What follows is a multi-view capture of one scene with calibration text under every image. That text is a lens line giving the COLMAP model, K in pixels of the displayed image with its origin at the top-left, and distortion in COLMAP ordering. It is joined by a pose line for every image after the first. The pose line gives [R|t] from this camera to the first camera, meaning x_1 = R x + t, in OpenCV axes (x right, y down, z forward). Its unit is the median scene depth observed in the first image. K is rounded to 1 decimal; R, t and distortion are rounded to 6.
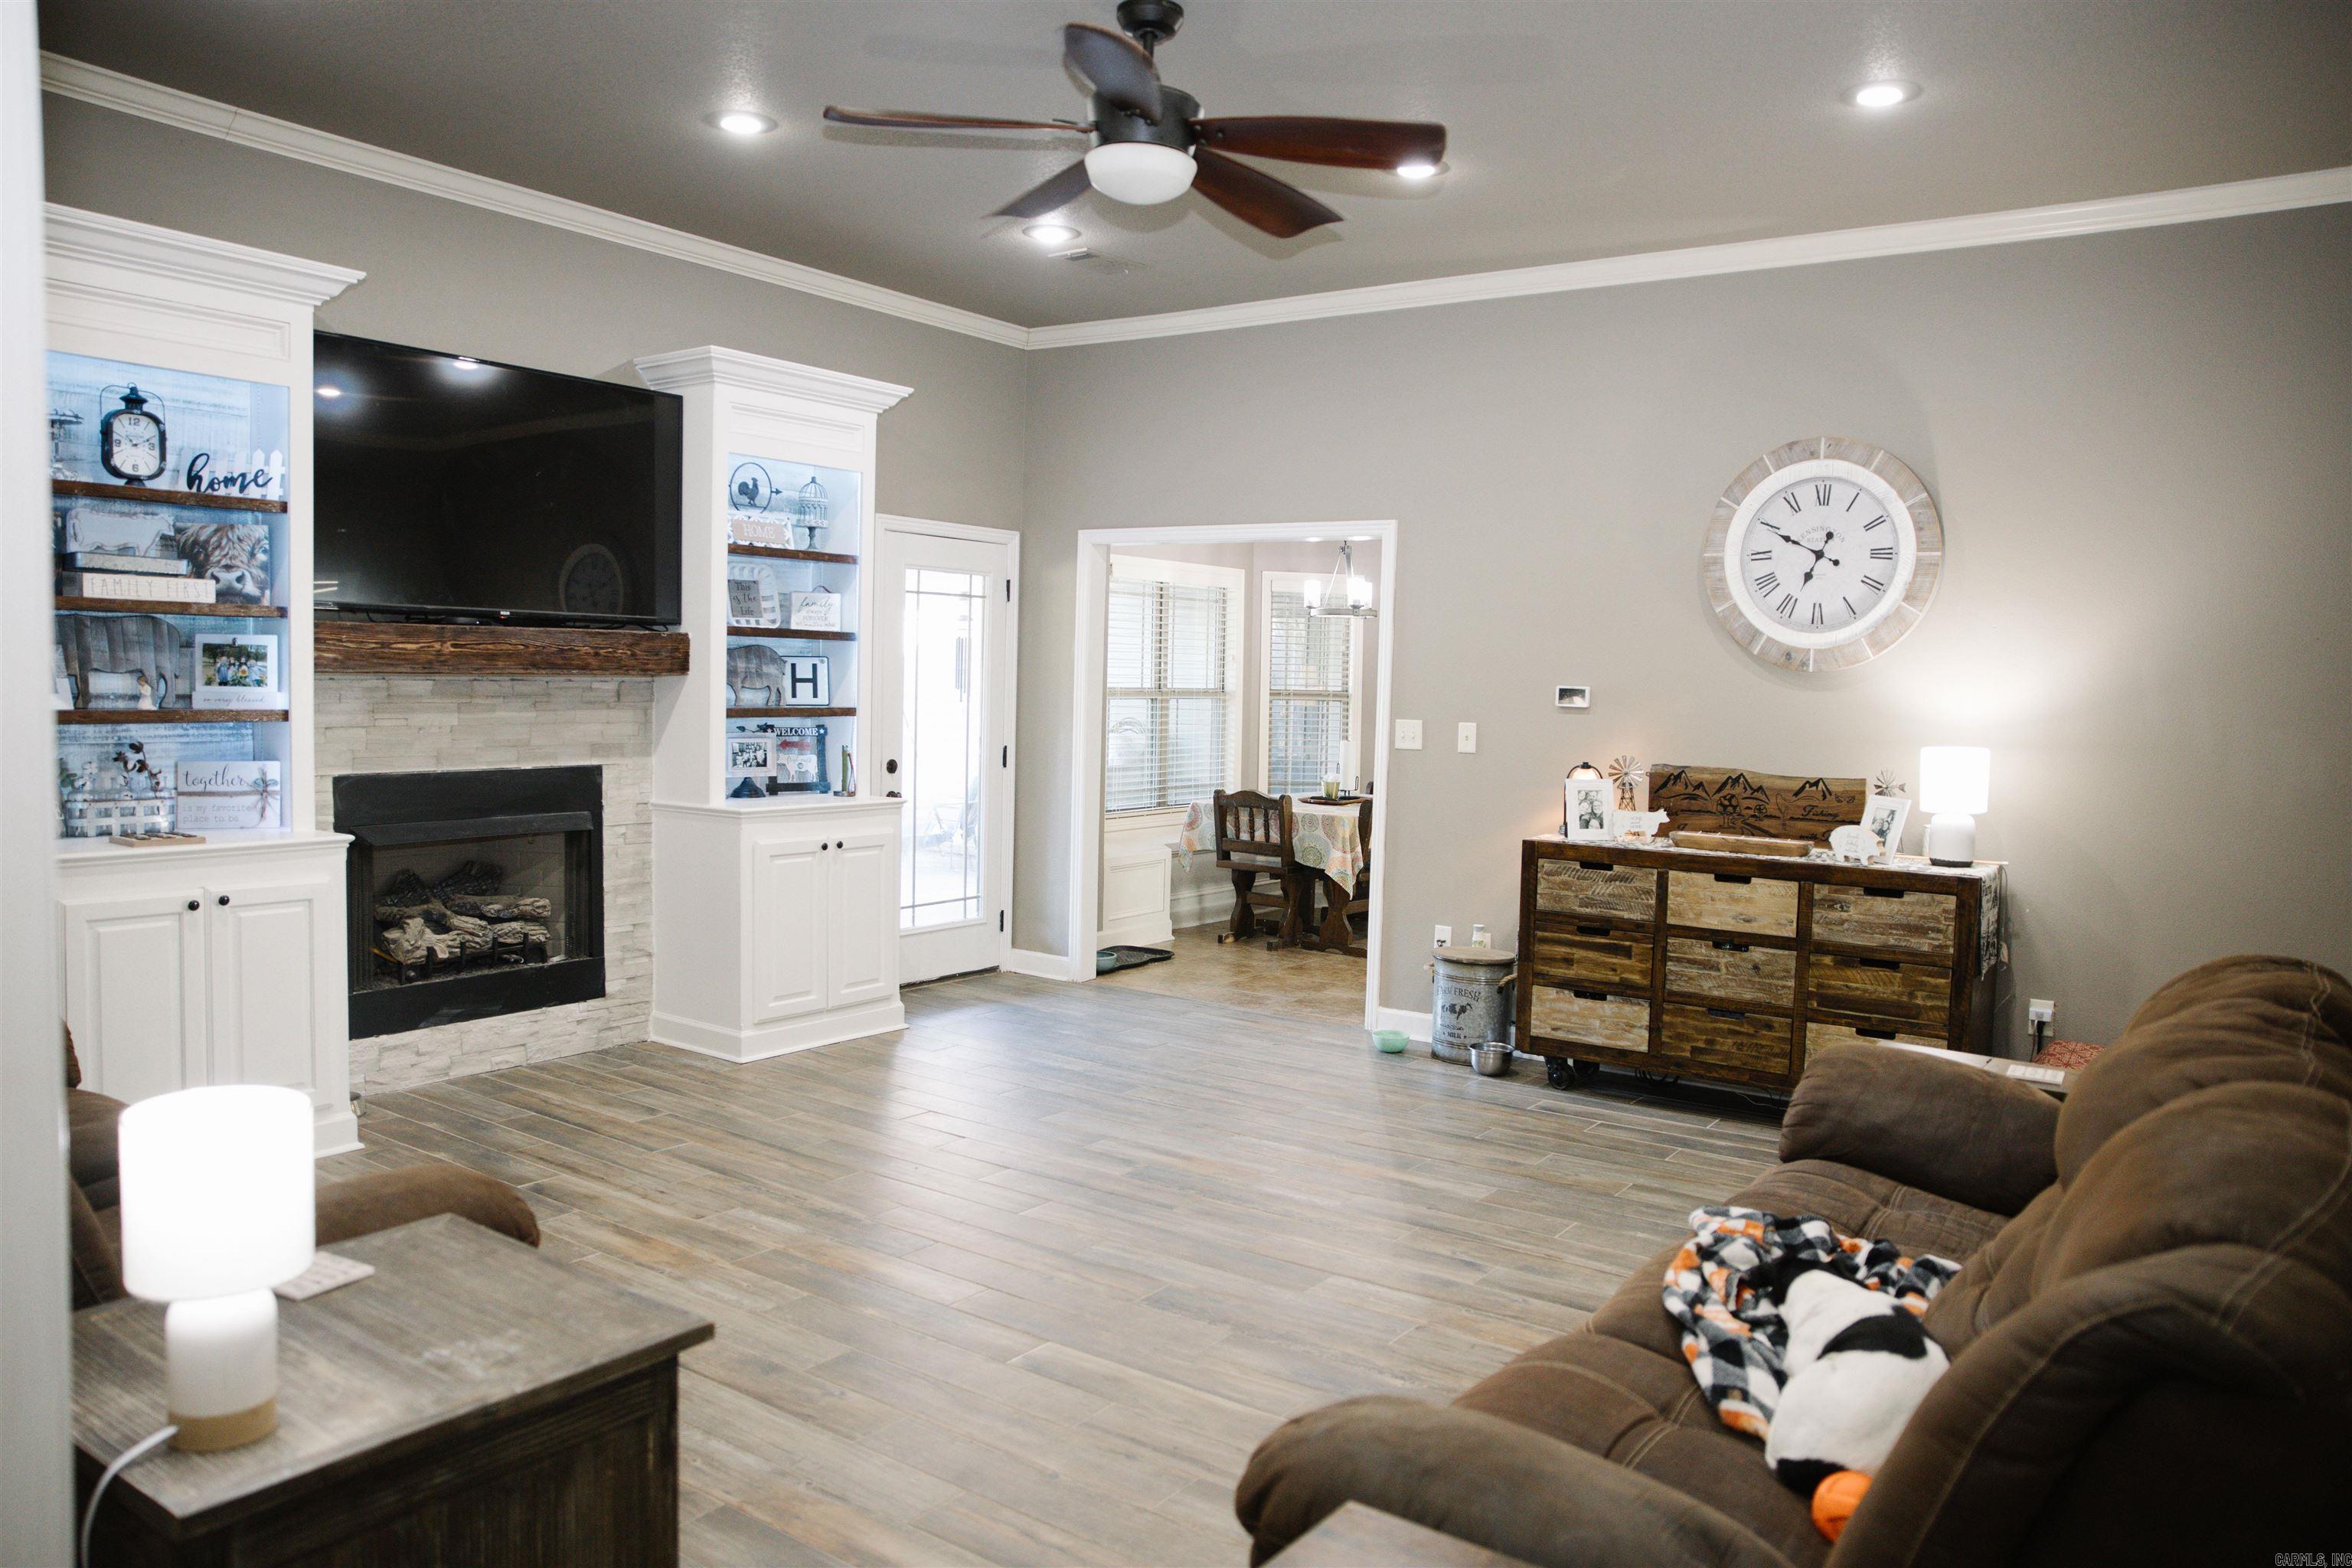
lens RADIAL K [[1635.4, 0, 1174.0], [0, 1635.4, 788.9], [0, 0, 1]] dist [-0.107415, 0.098555]
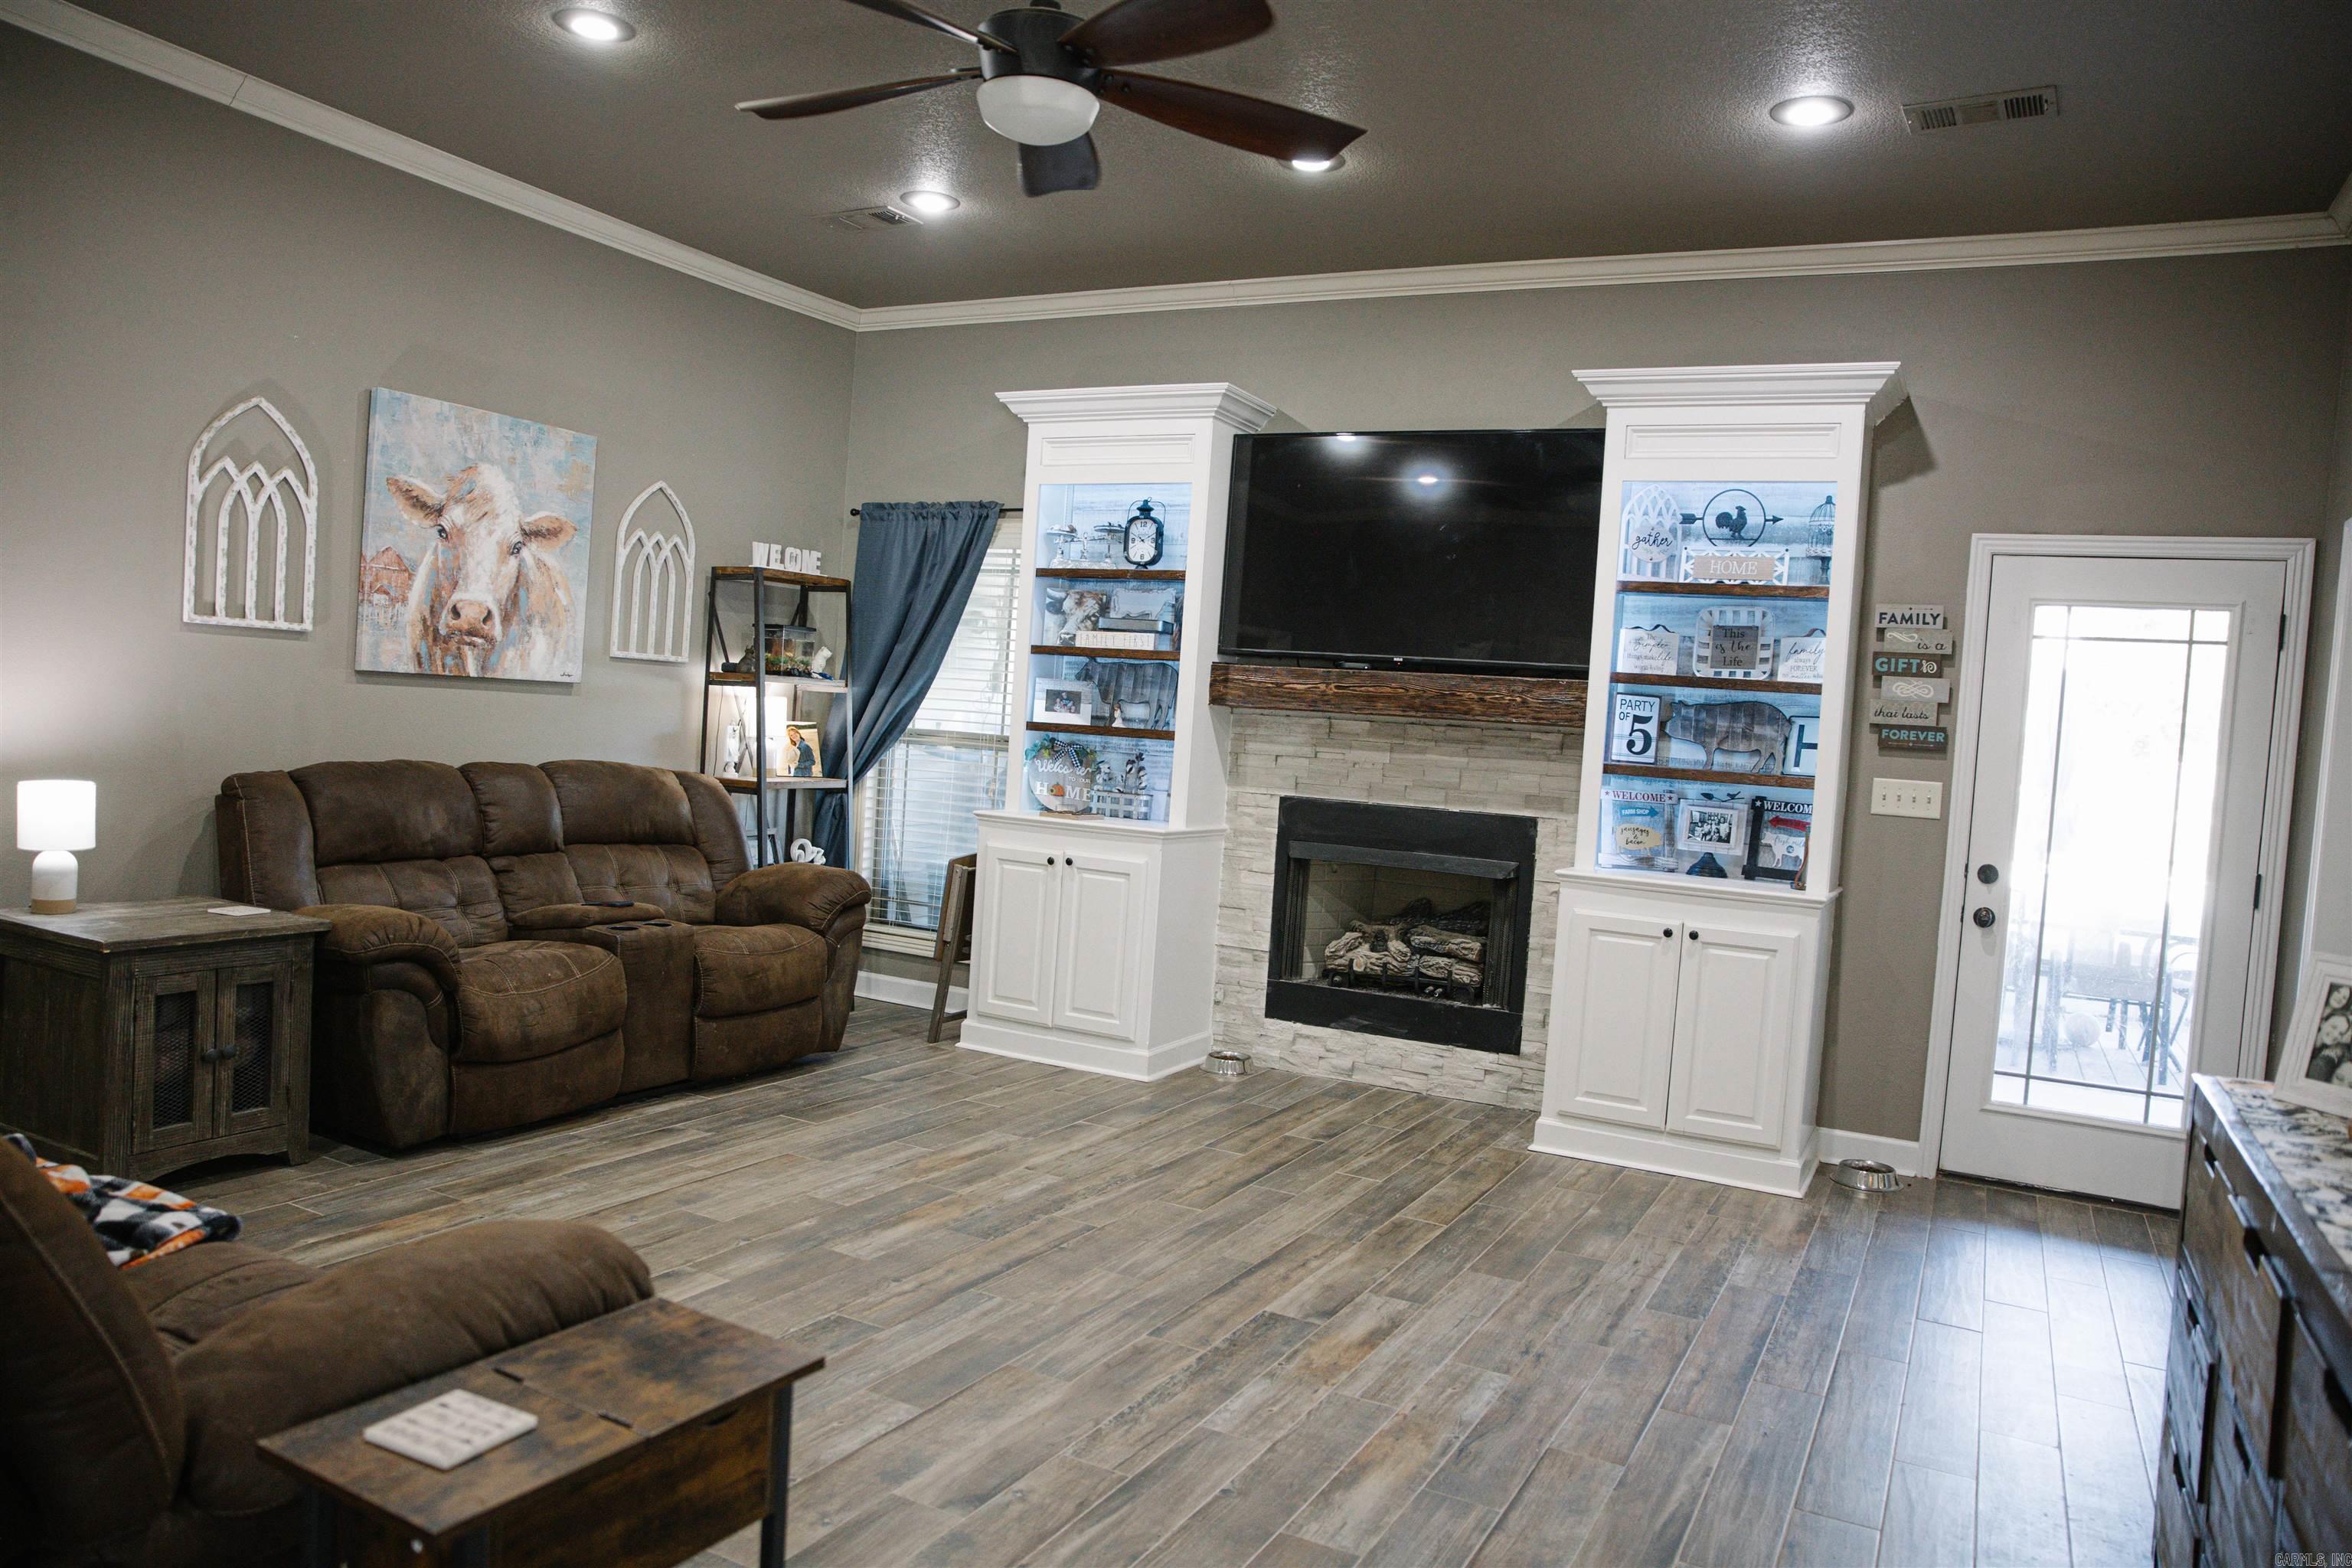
lens RADIAL K [[1613.4, 0, 1177.7], [0, 1613.4, 785.0], [0, 0, 1]] dist [-0.110387, 0.090126]
pose [[0.137697, 0.026694, -0.990115, 0.641638], [-0.131132, 0.991329, 0.008490, -0.015754], [0.981756, 0.128667, 0.140003, 0.722216]]
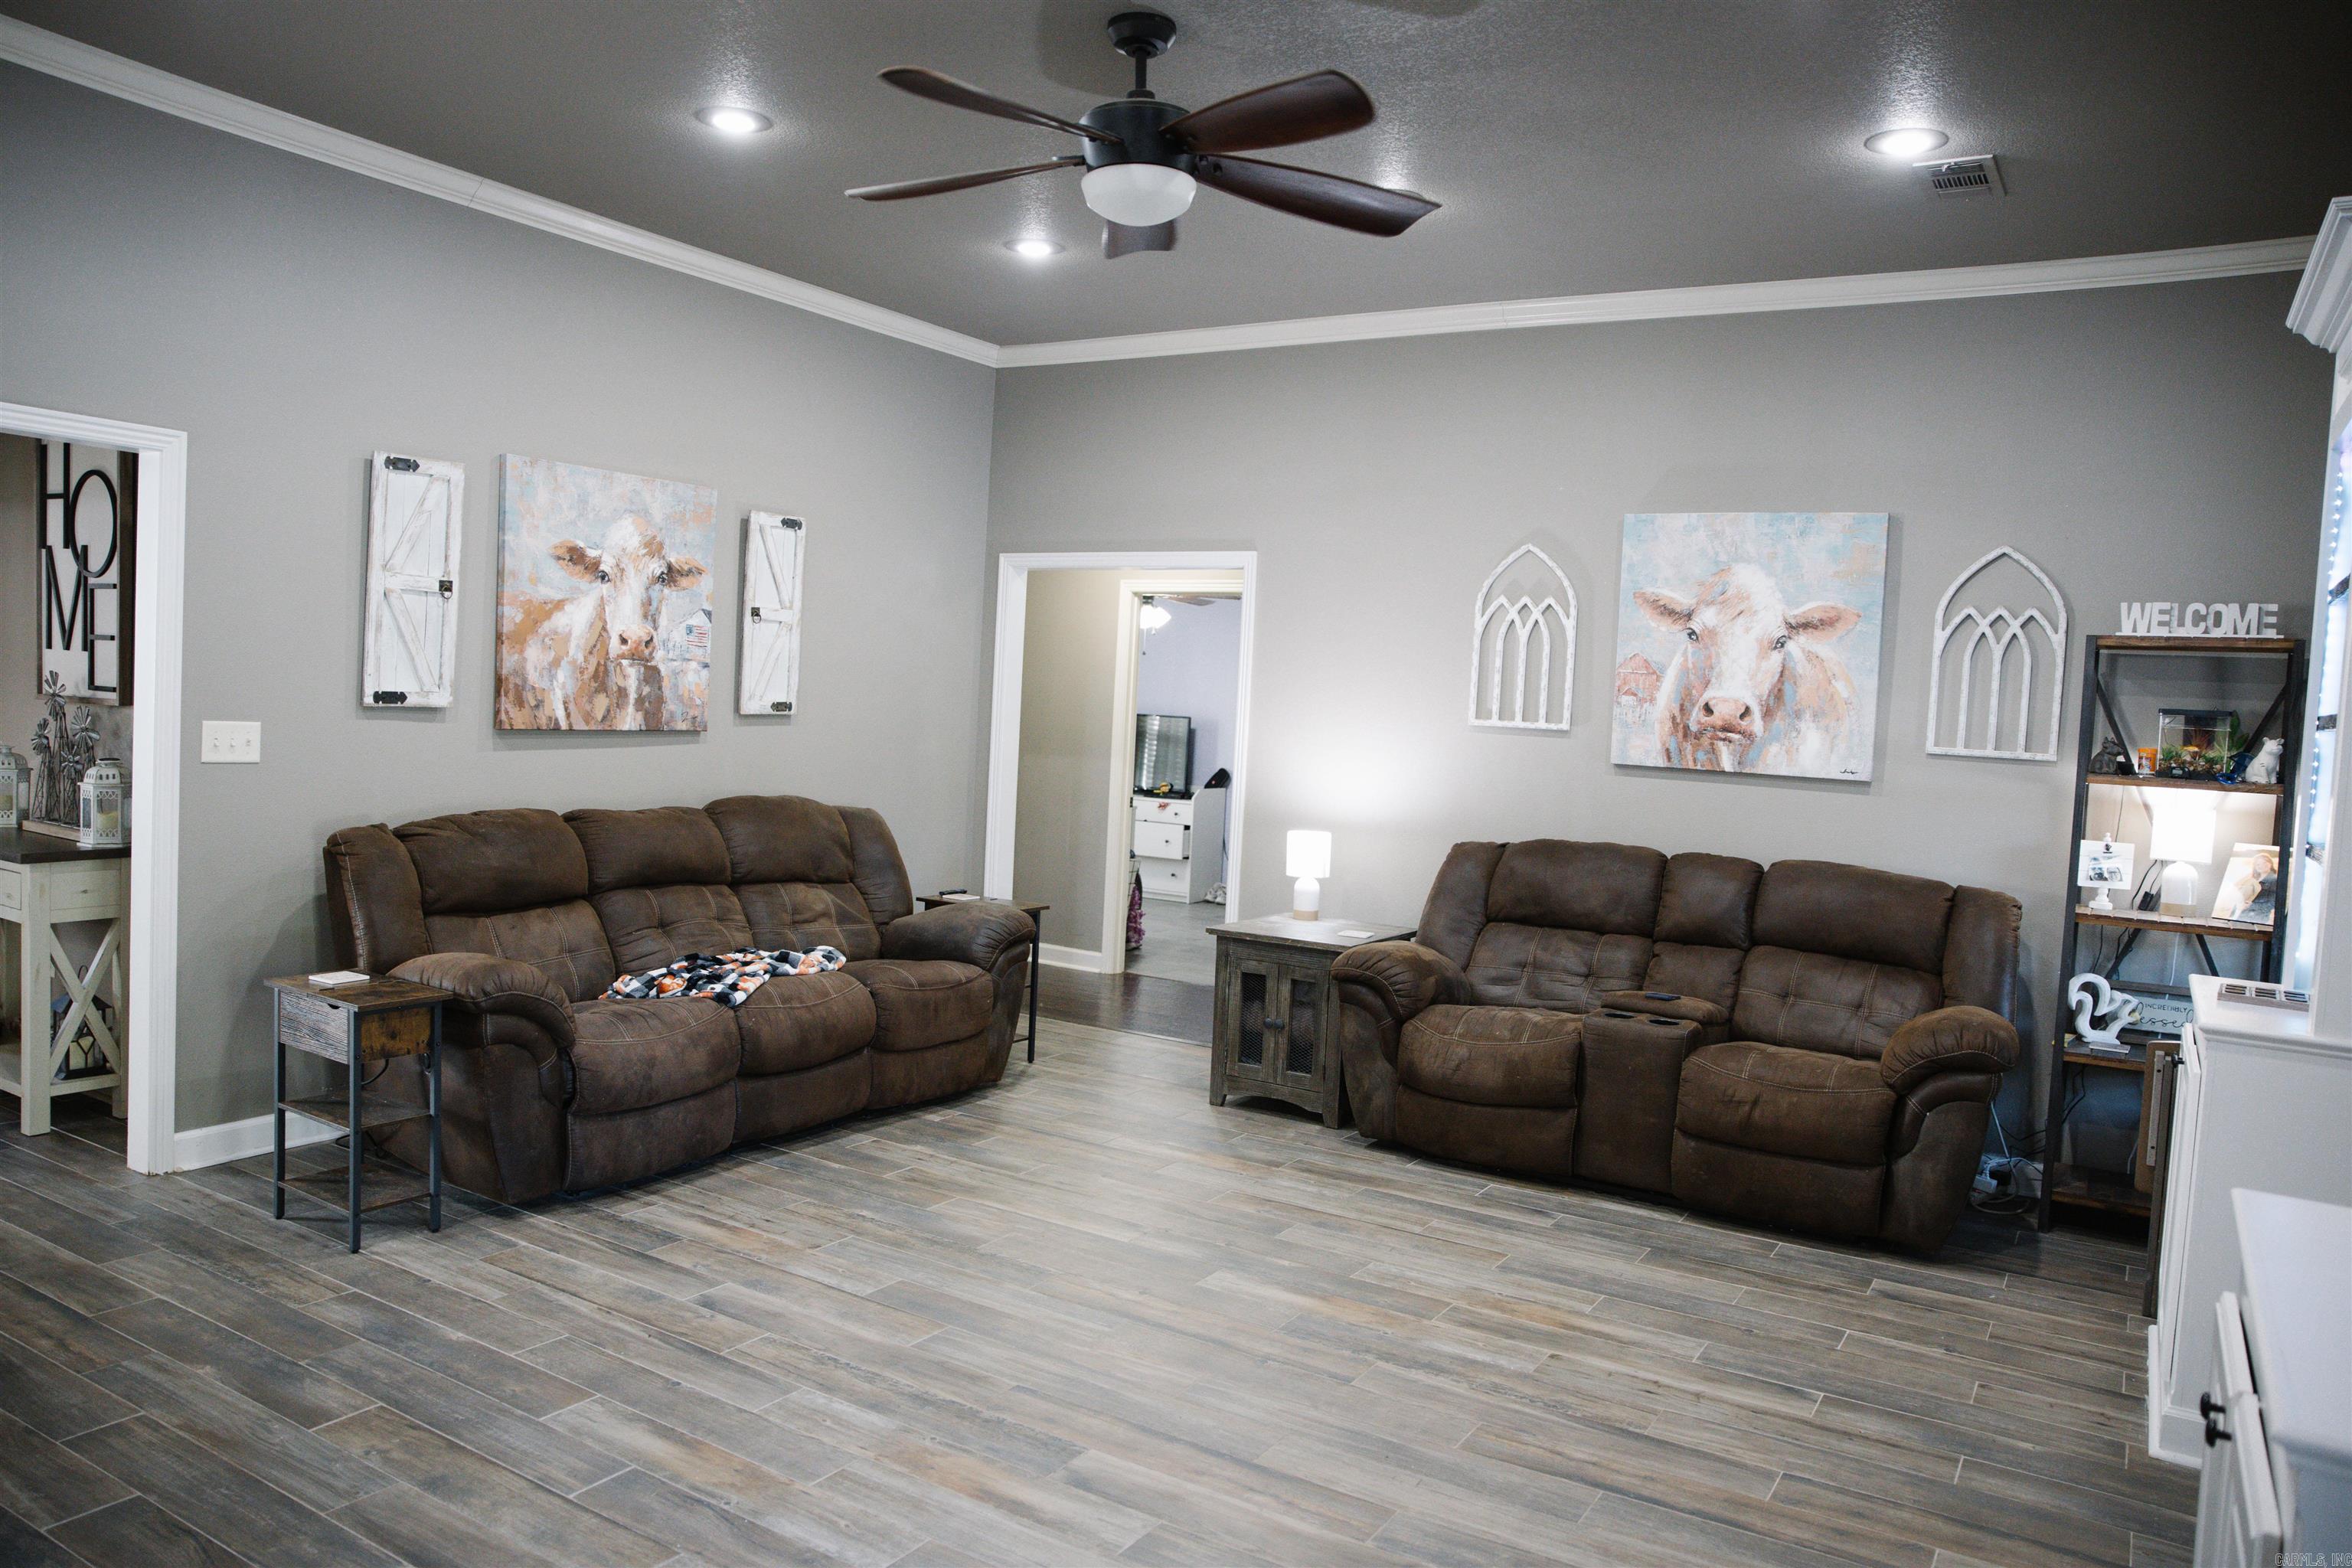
lens RADIAL K [[1613.4, 0, 1177.7], [0, 1613.4, 785.0], [0, 0, 1]] dist [-0.110387, 0.090126]
pose [[-0.995049, -0.073086, -0.067355, -0.004385], [-0.081001, 0.989039, 0.123455, -0.109065], [0.057594, 0.128299, -0.990062, 1.438260]]
